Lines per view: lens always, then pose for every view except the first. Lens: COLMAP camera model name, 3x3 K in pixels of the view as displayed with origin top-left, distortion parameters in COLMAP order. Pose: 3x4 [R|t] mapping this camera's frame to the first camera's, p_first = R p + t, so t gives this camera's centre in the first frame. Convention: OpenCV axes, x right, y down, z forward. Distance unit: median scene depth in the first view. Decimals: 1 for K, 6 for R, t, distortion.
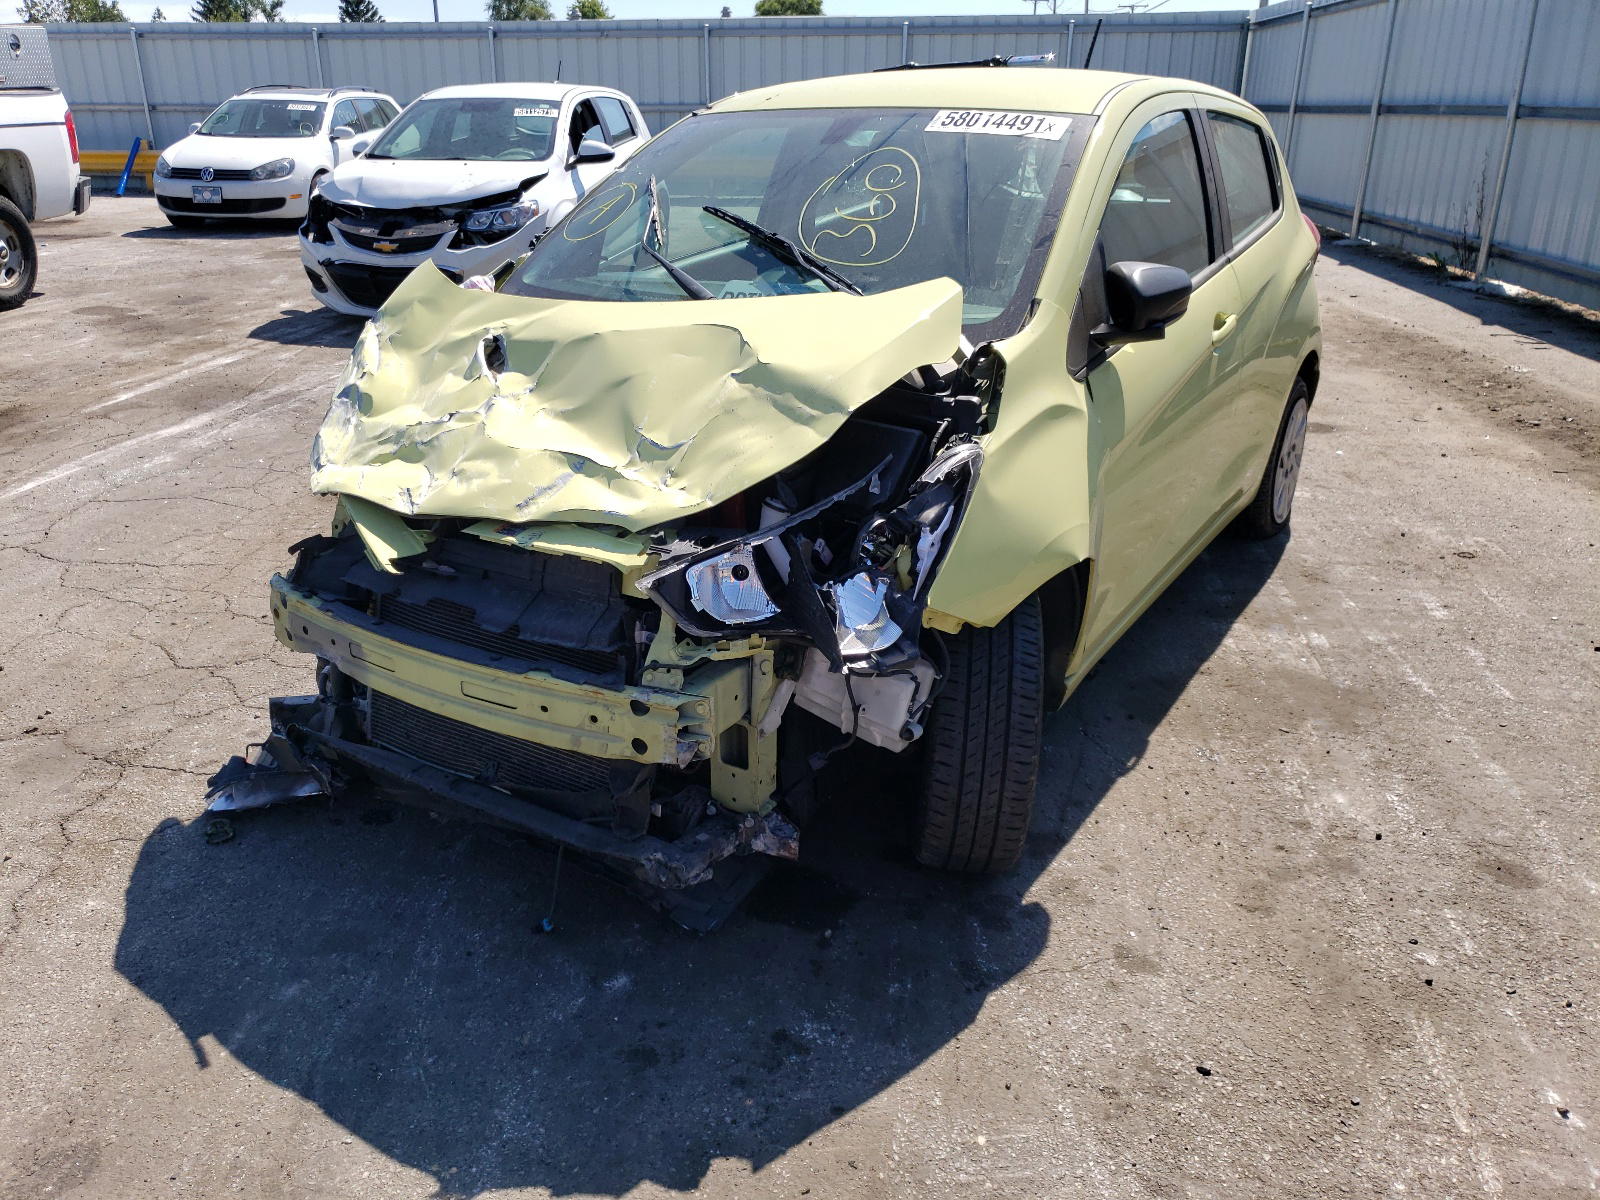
lens RADIAL K [[1278.6, 0, 766.6], [0, 1278.6, 598.1], [0, 0, 1]] dist [0.032395, 0.001136]
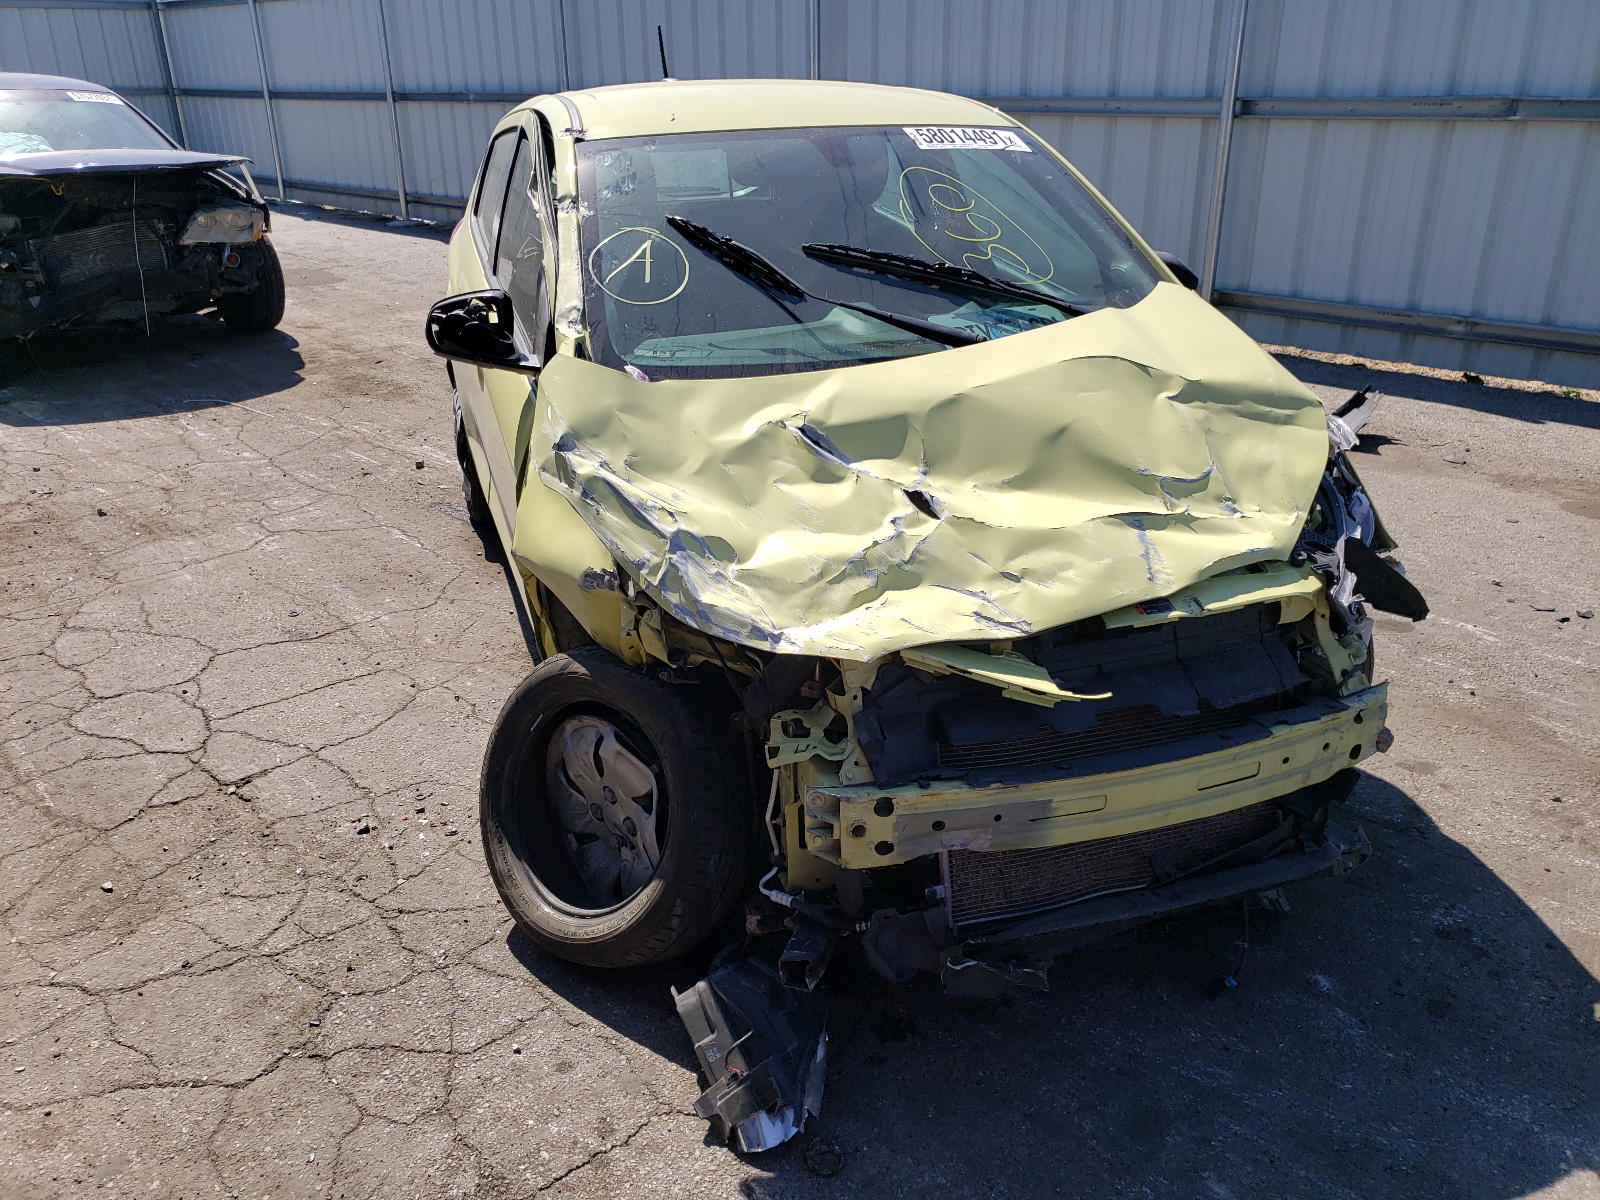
lens RADIAL K [[1276.6, 0, 800.7], [0, 1276.6, 567.2], [0, 0, 1]] dist [0.034007, 0.005887]
pose [[0.640430, -0.293328, 0.709794, -0.860162], [0.297679, 0.946753, 0.122665, -0.229558], [-0.707981, 0.132733, 0.693646, 0.461952]]
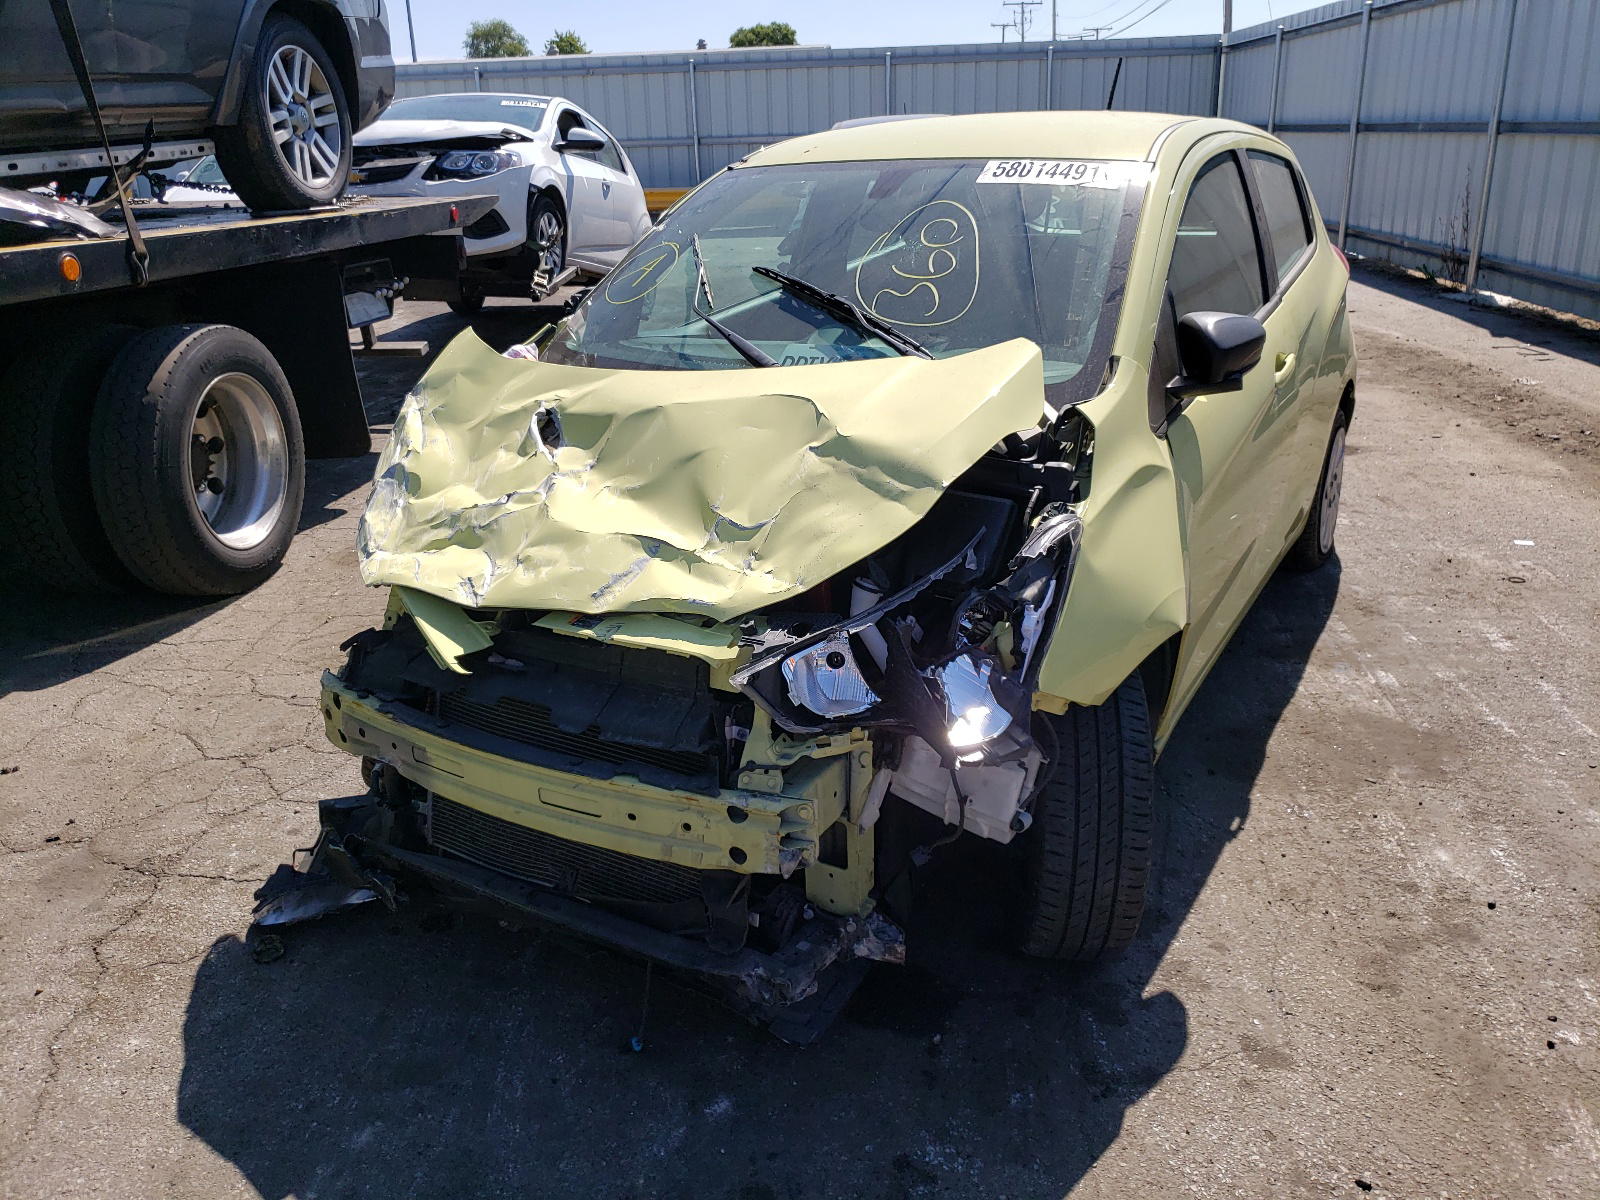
lens RADIAL K [[1276.6, 0, 800.7], [0, 1276.6, 567.2], [0, 0, 1]] dist [0.034007, 0.005887]
pose [[0.998776, -0.037841, 0.031847, -0.060219], [0.039056, 0.998498, -0.038426, -0.043881], [-0.030345, 0.039623, 0.998754, 0.046487]]
